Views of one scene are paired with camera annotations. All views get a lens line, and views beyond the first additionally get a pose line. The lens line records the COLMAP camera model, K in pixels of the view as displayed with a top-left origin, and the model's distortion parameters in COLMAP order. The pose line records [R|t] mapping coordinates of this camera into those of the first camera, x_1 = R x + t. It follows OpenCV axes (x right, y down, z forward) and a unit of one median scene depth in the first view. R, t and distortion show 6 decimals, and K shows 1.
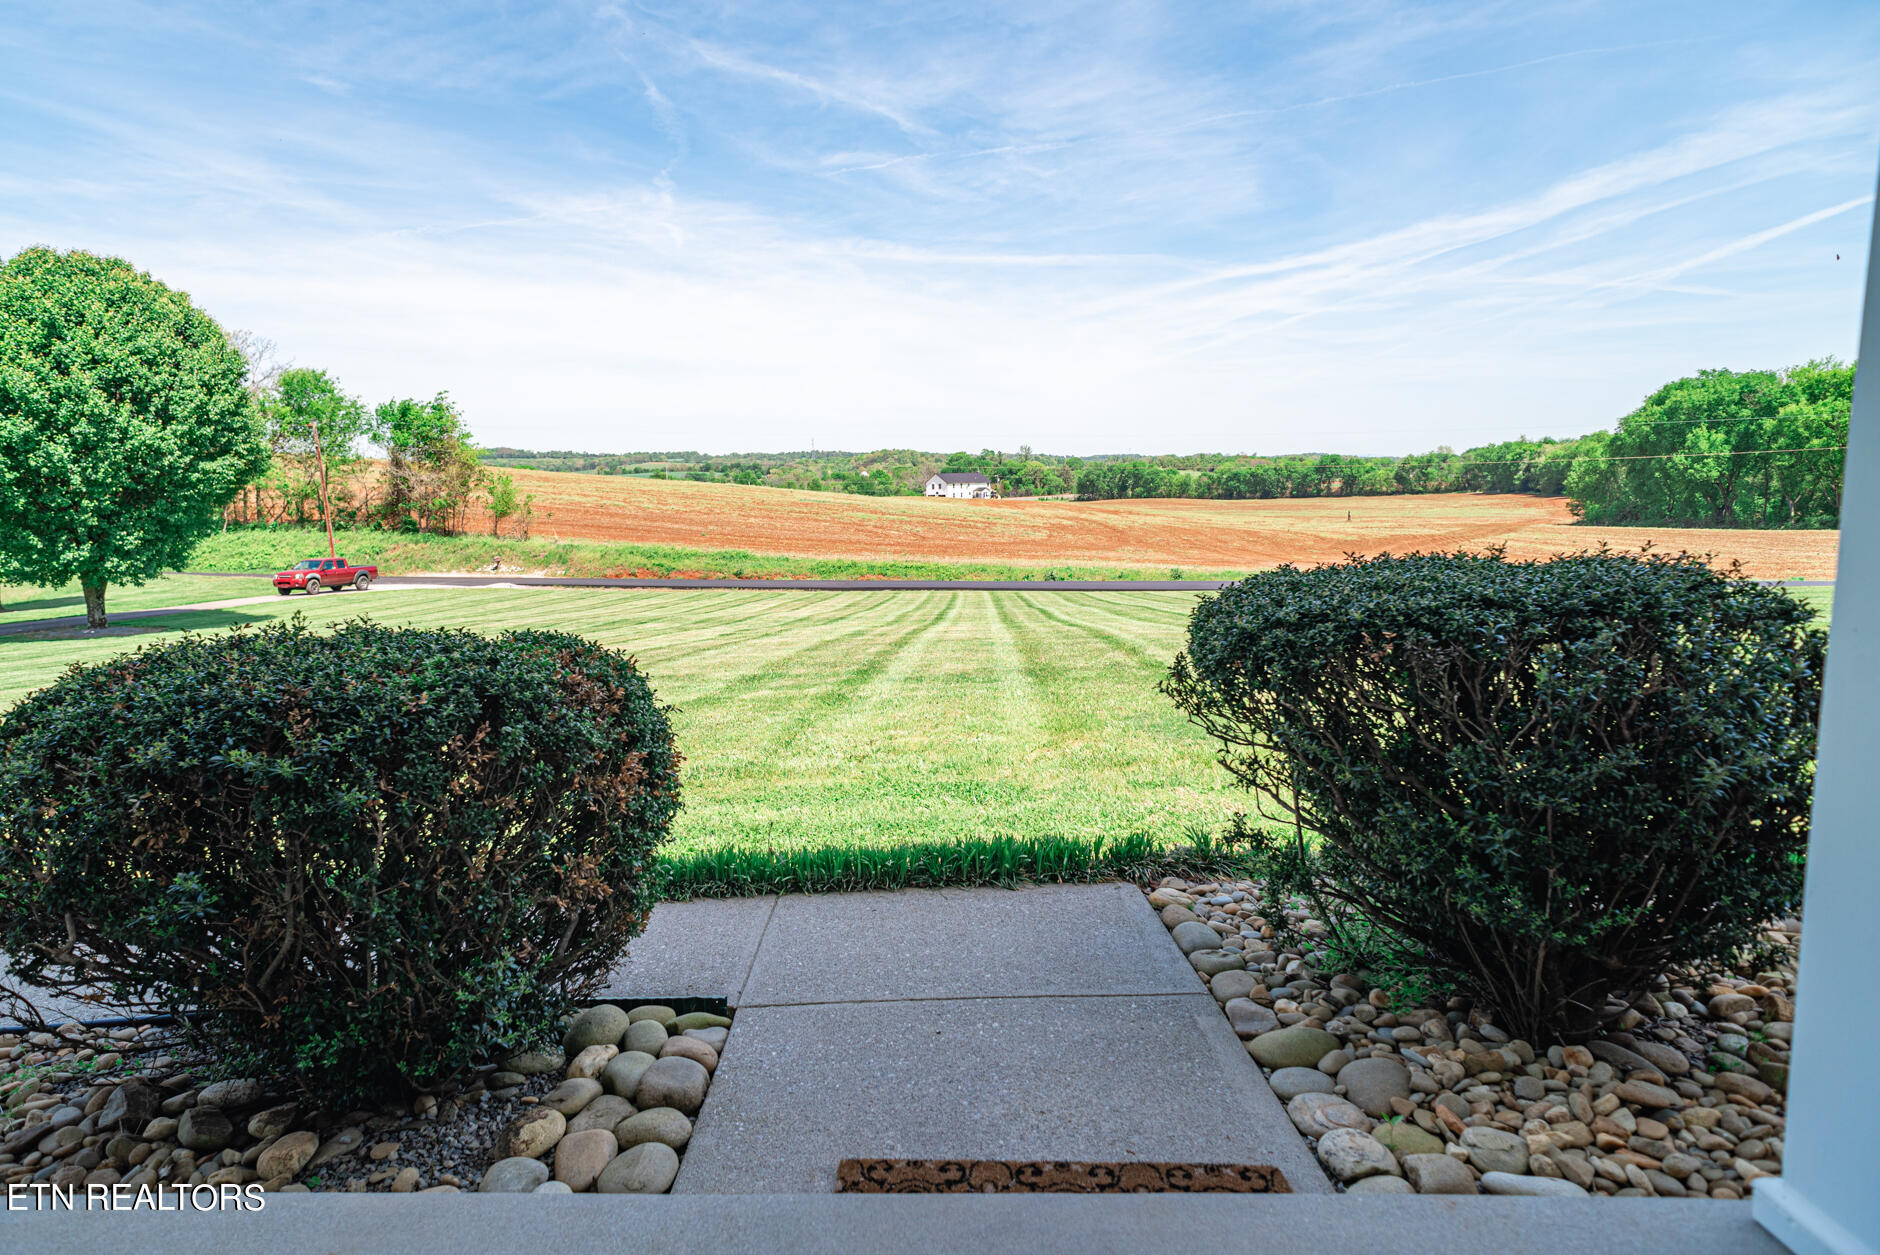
lens RADIAL K [[1089.9, 0, 940.0], [0, 1089.9, 627.5], [0, 0, 1]] dist [0.001936, 0.000119]
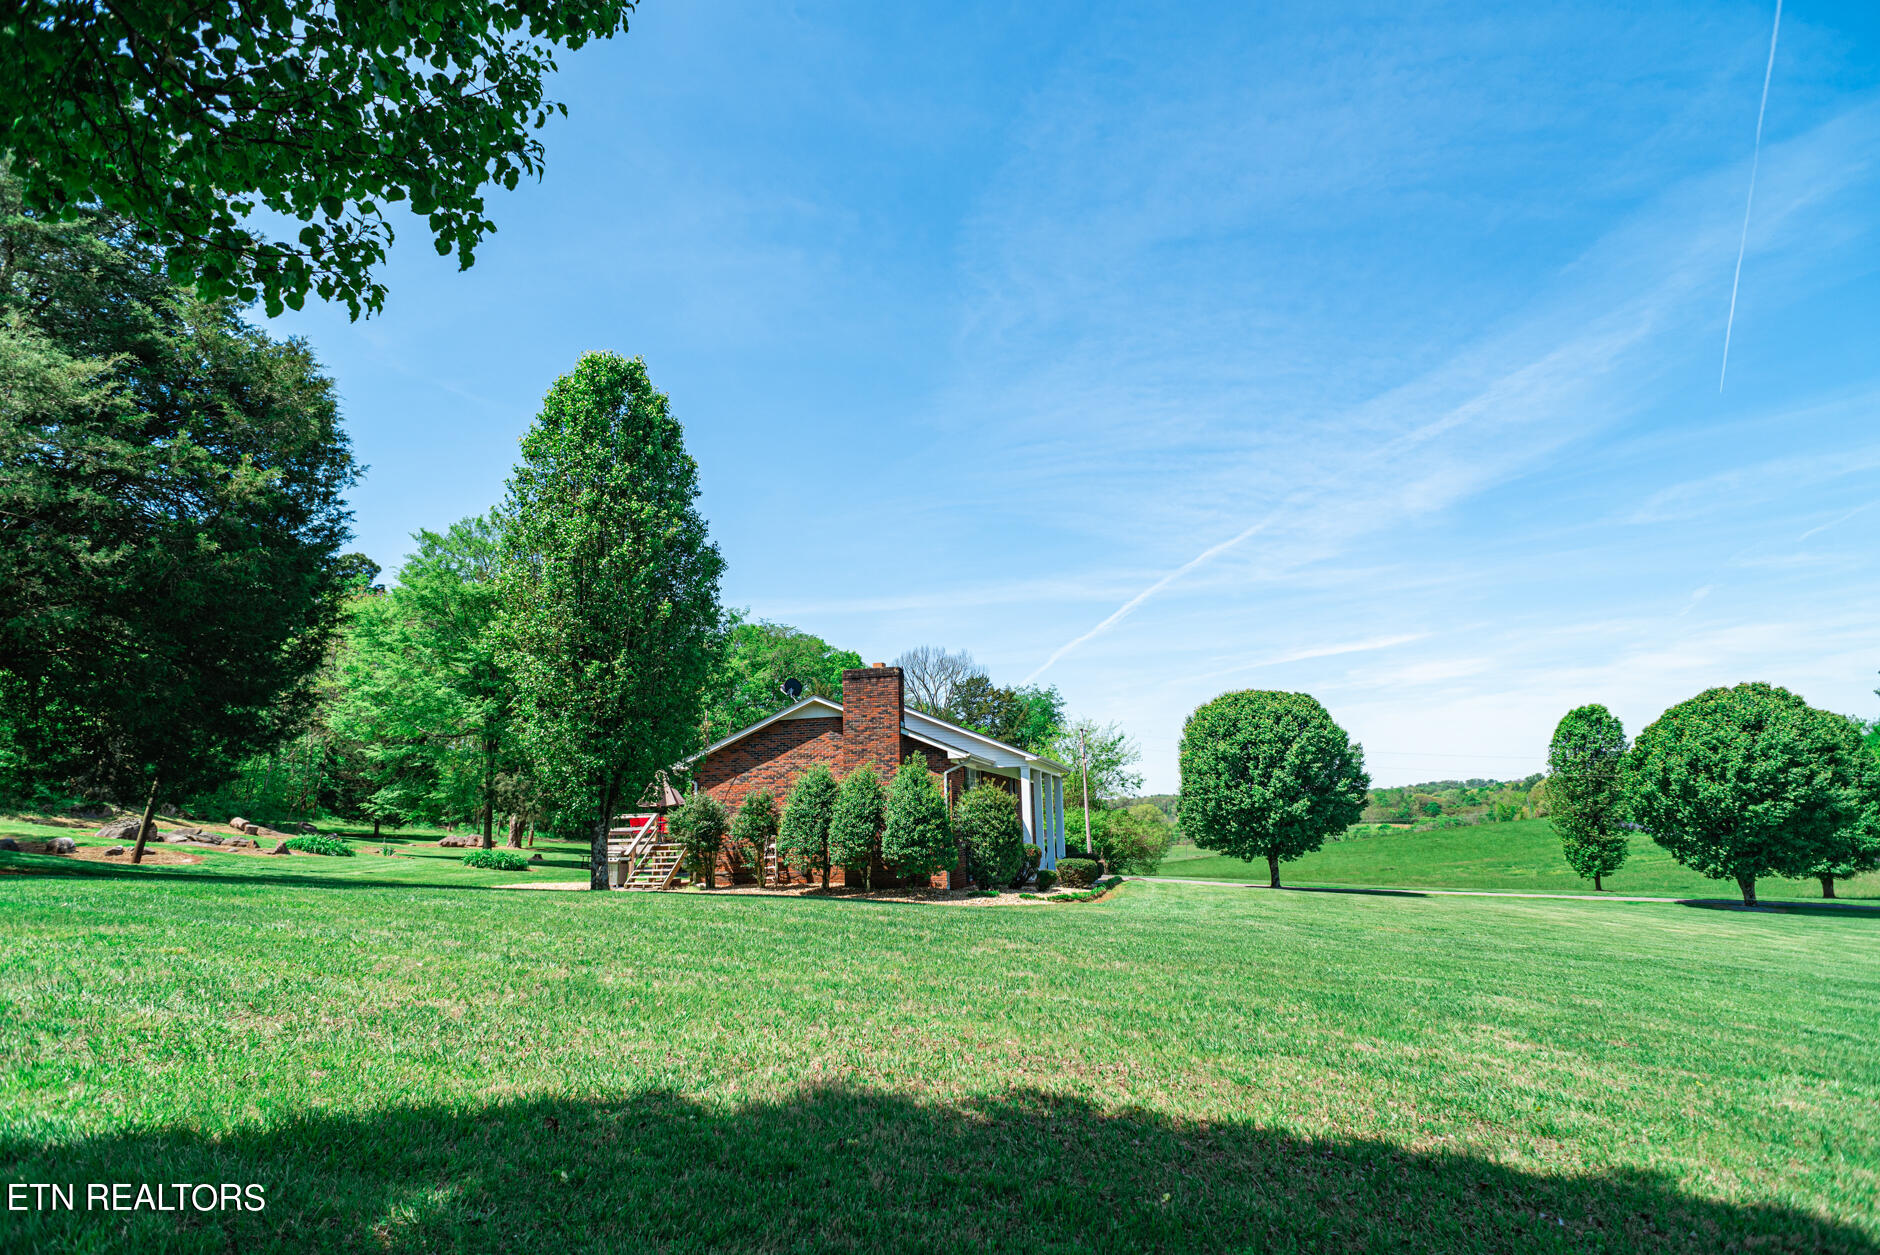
lens RADIAL K [[1089.9, 0, 940.0], [0, 1089.9, 627.5], [0, 0, 1]] dist [0.001936, 0.000119]
pose [[-0.224261, -0.147747, -0.963264, 1.107055], [-0.107373, 0.986169, -0.126262, -0.070258], [0.968596, 0.075113, -0.237023, 0.176037]]
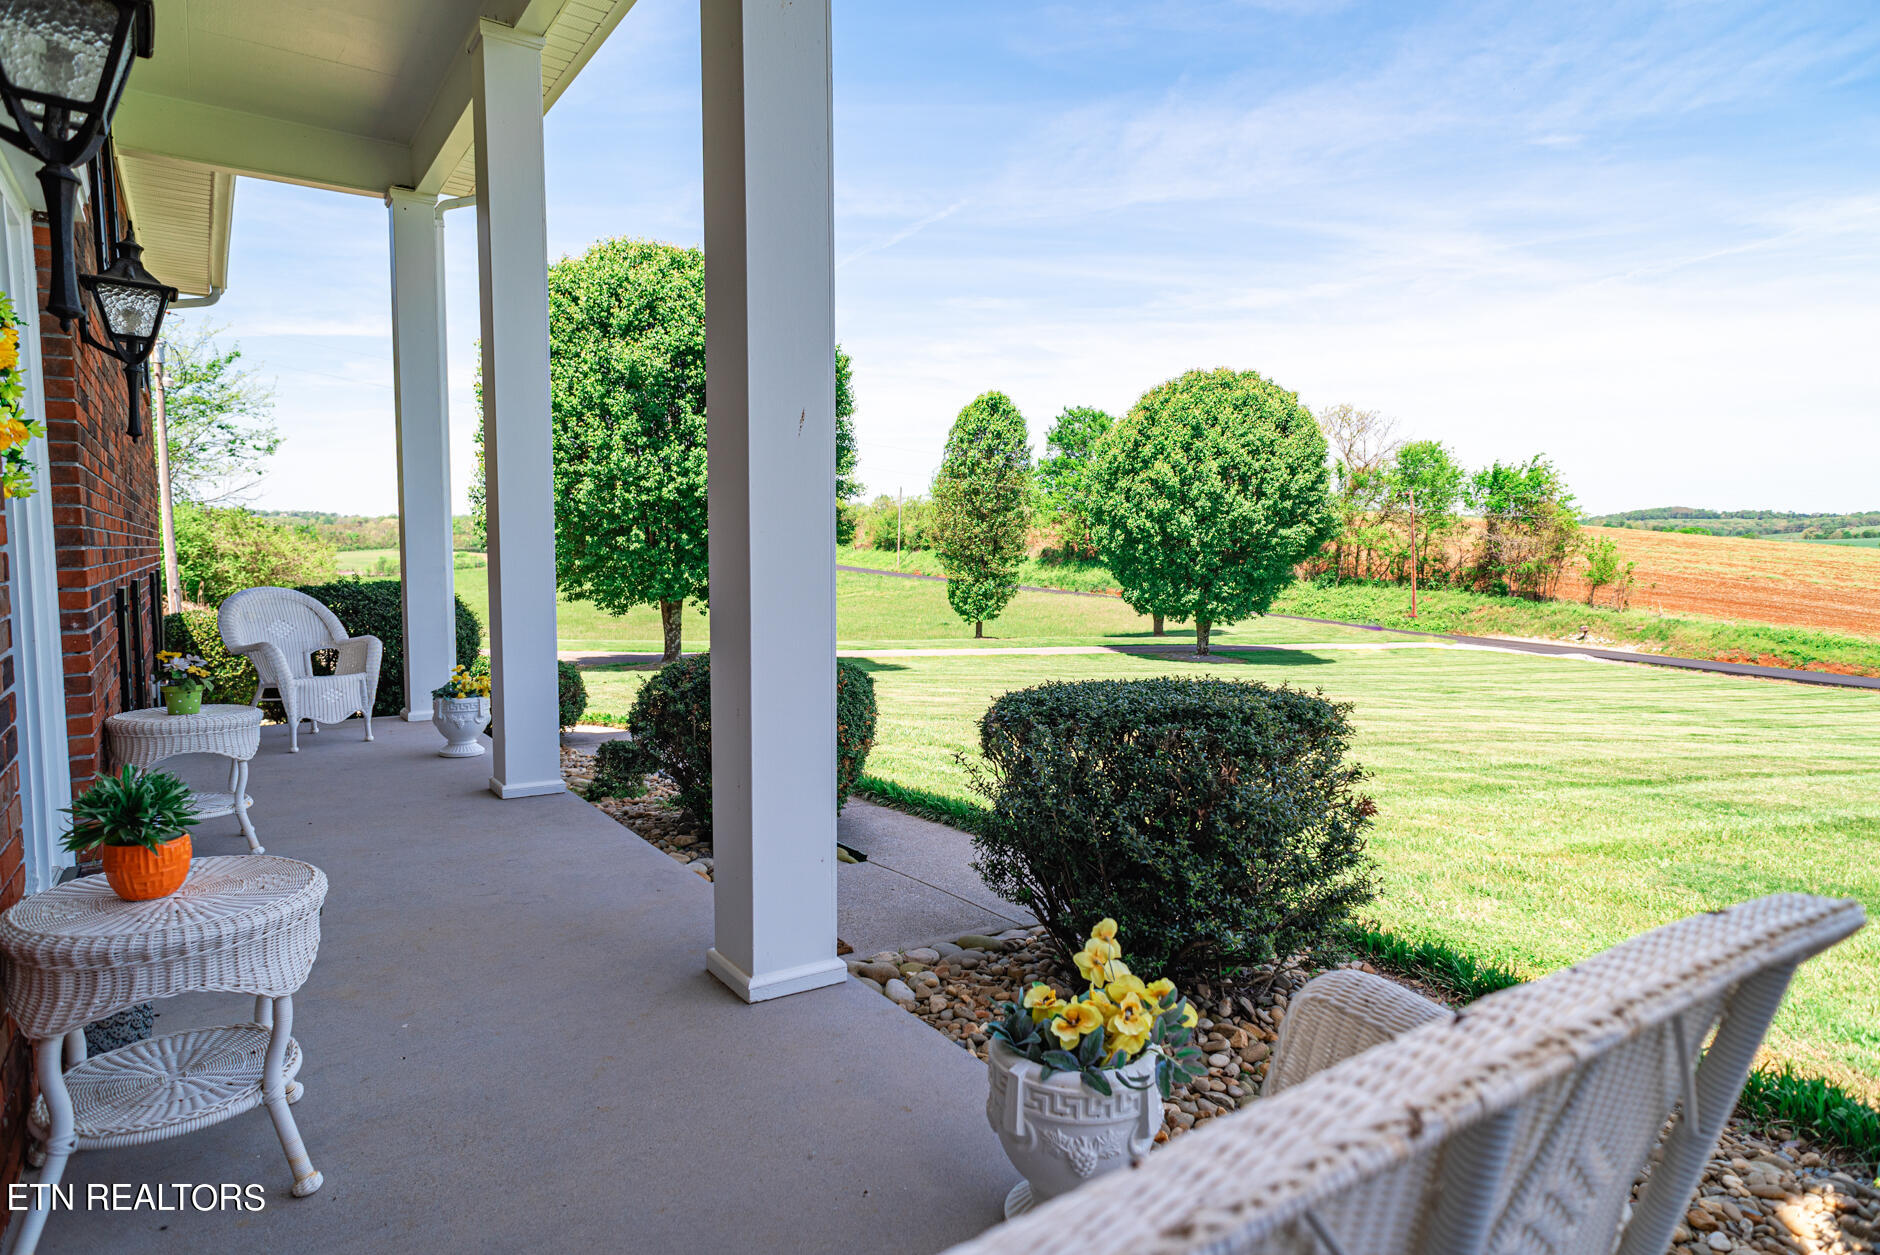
lens RADIAL K [[1089.9, 0, 940.0], [0, 1089.9, 627.5], [0, 0, 1]] dist [0.001936, 0.000119]
pose [[0.569751, 0.084665, -0.817444, 0.109150], [-0.129028, 0.991559, 0.012768, -0.007115], [0.811625, 0.098198, 0.575866, -0.008985]]
